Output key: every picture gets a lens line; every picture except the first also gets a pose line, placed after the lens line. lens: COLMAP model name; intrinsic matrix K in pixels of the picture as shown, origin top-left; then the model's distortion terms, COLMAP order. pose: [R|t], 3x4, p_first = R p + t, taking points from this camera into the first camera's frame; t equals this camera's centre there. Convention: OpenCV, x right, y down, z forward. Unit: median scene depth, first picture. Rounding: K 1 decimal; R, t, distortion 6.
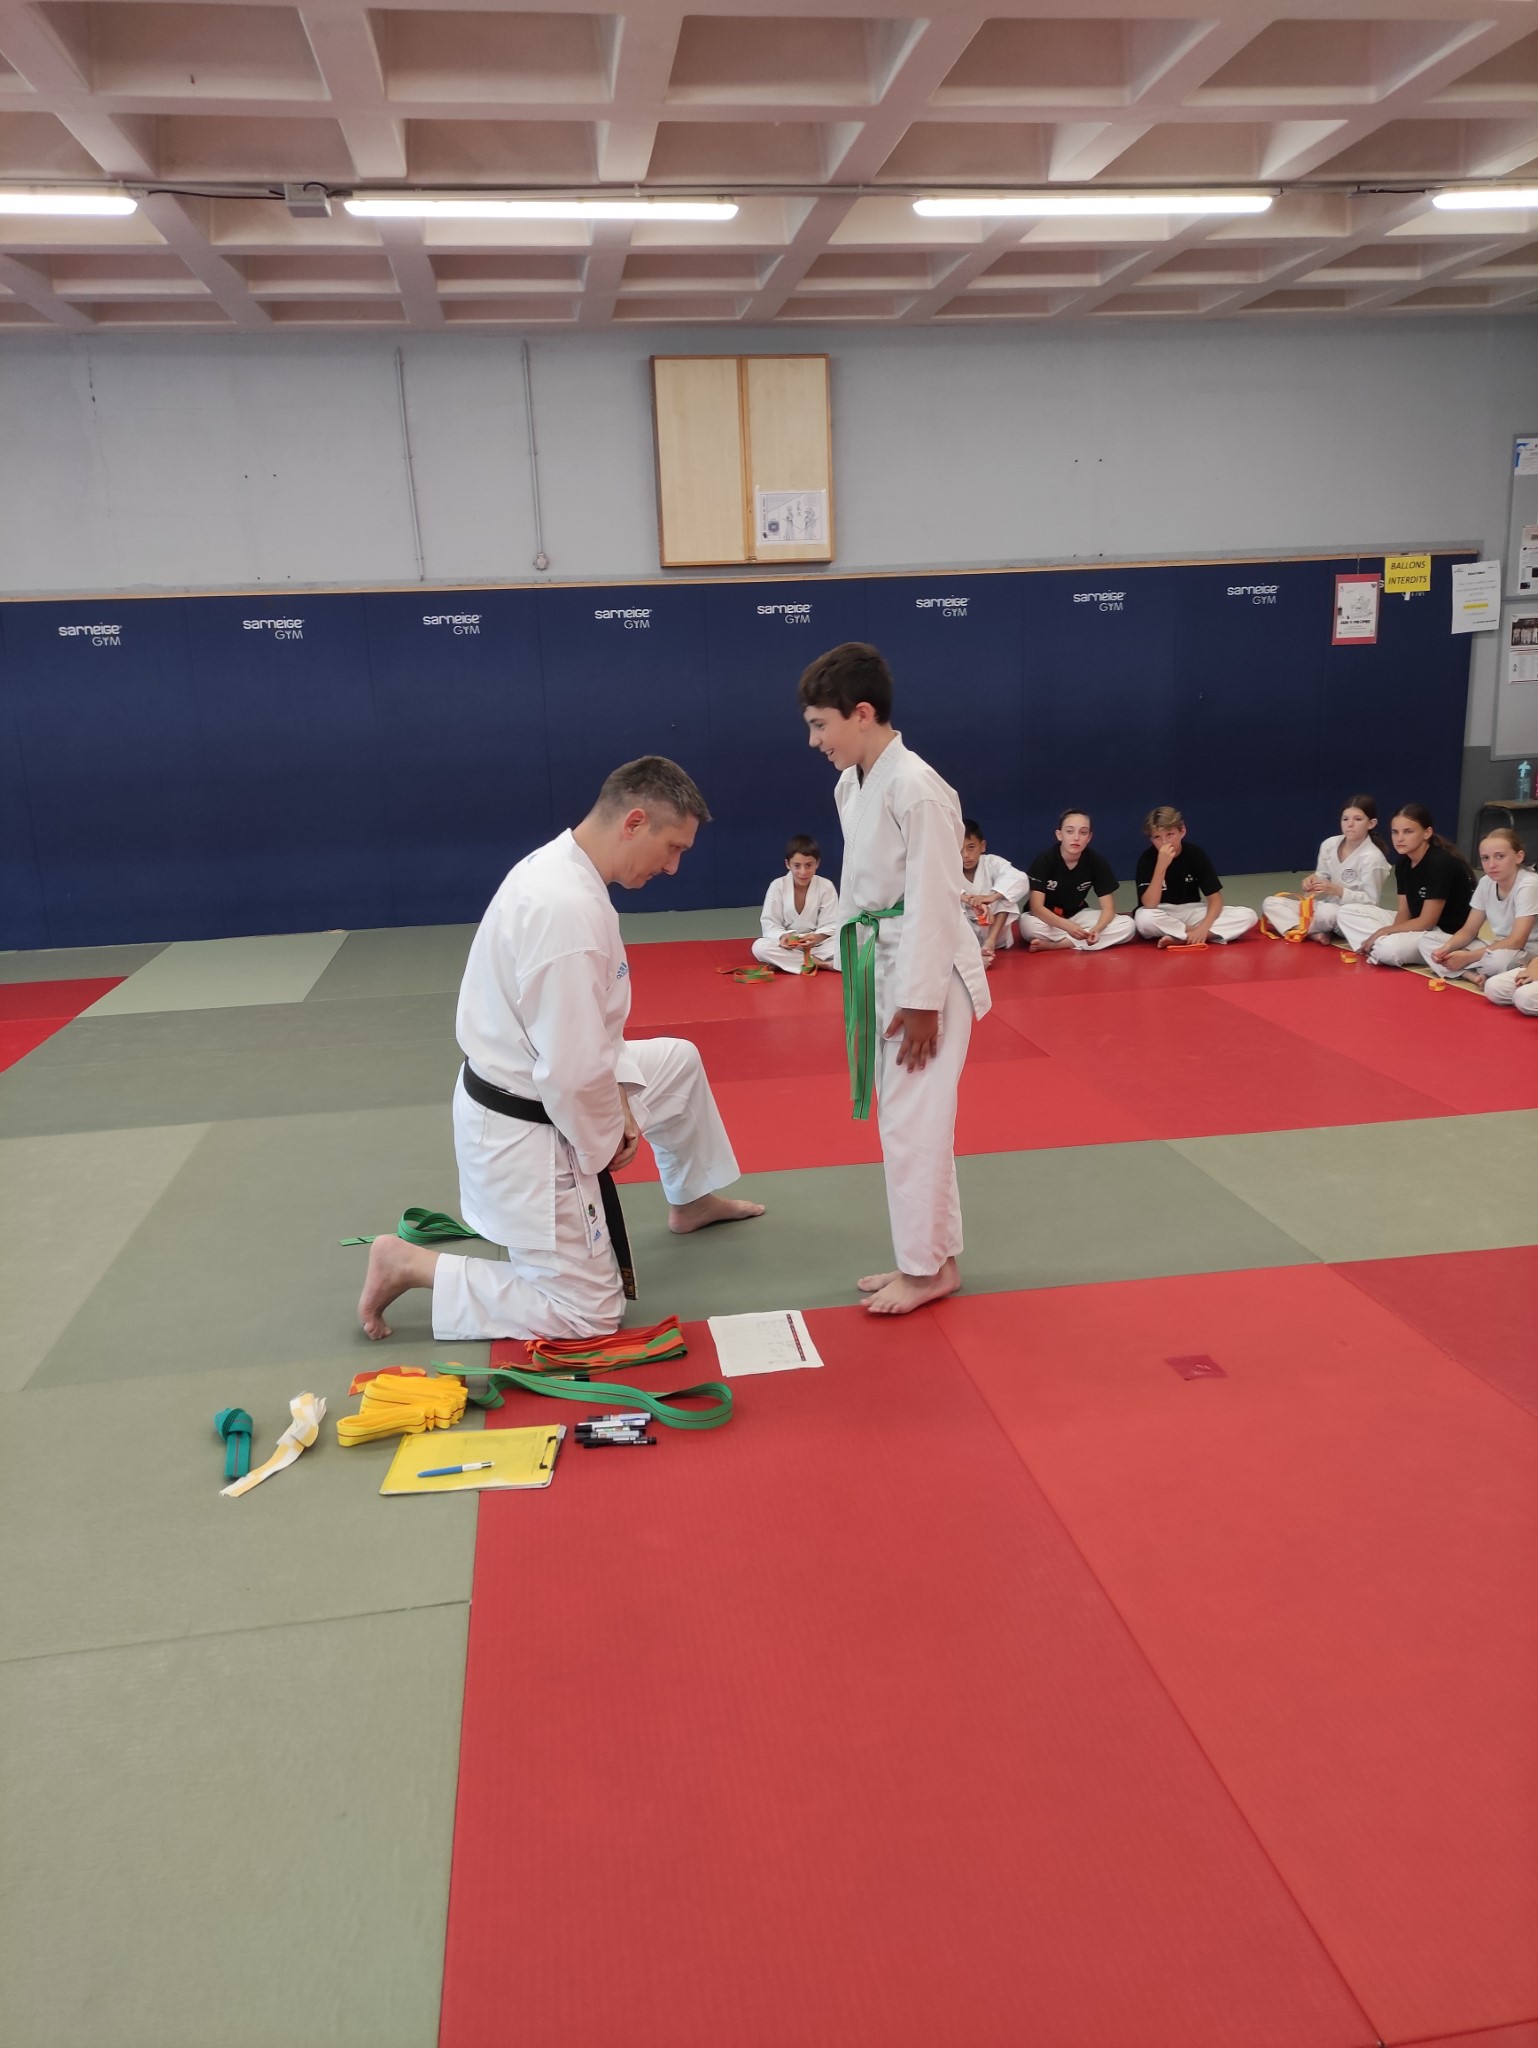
lens RADIAL K [[1496.8, 0, 769.0], [0, 1496.8, 1024.0], [0, 0, 1]] dist [0.077901, -0.061231]
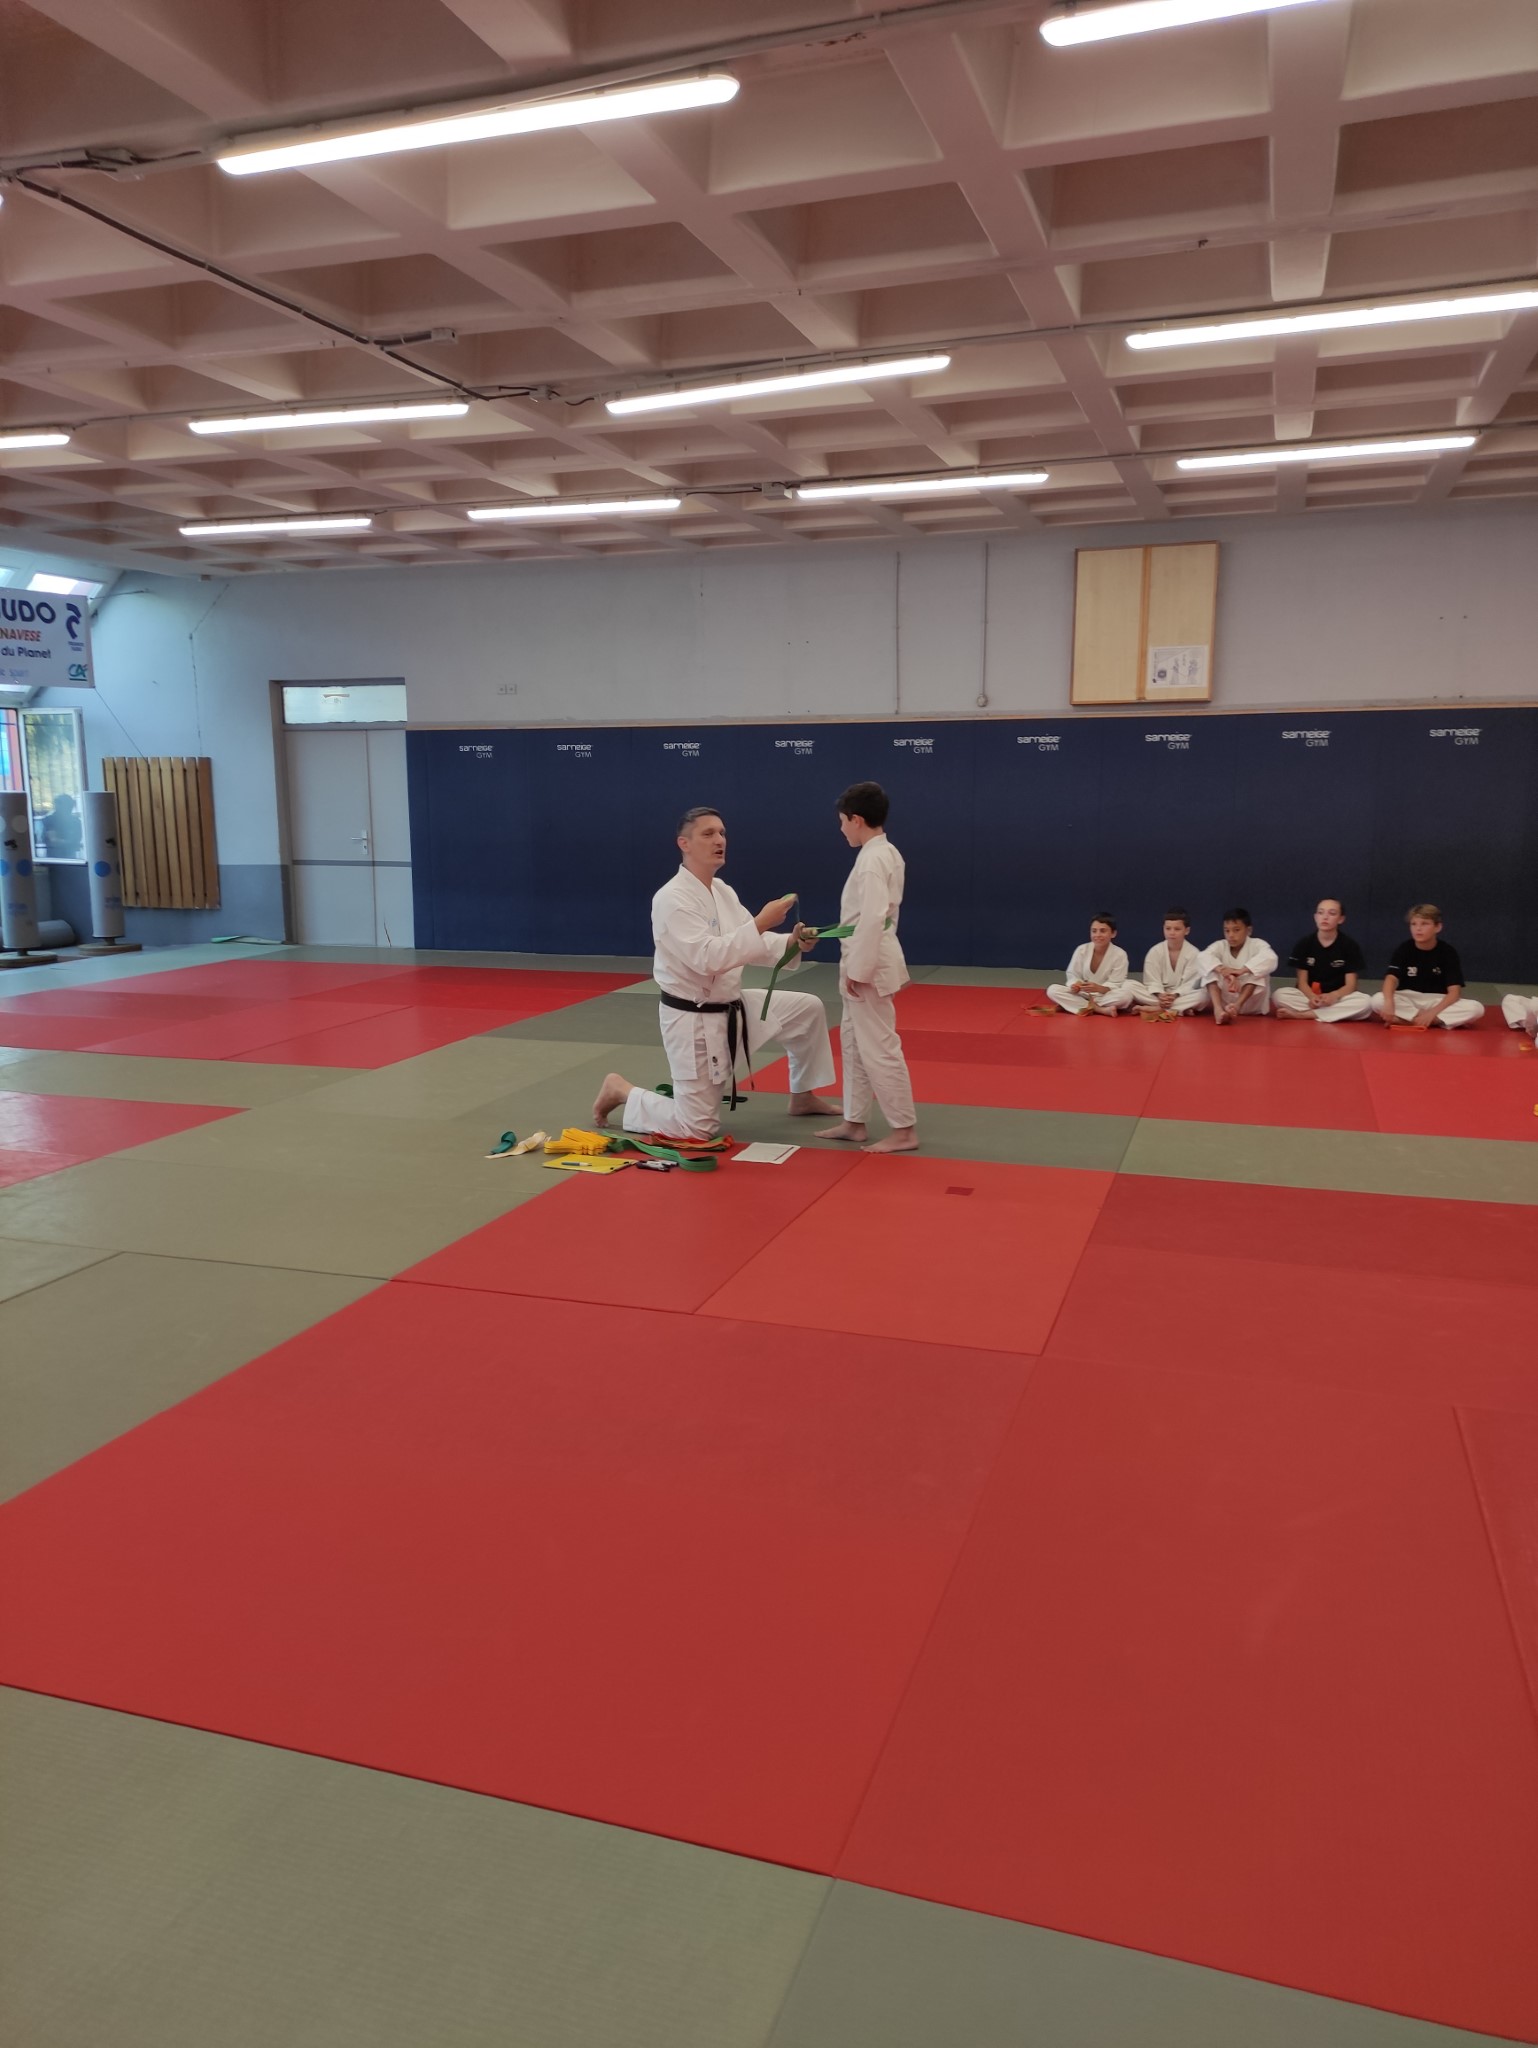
lens RADIAL K [[1479.5, 0, 768.7], [0, 1479.5, 1050.2], [0, 0, 1]] dist [0.033430, -0.003487]
pose [[0.890044, 0.114079, -0.441369, 0.295126], [-0.132151, 0.991176, -0.010305, 0.039176], [0.436299, 0.067500, 0.897266, -0.239971]]
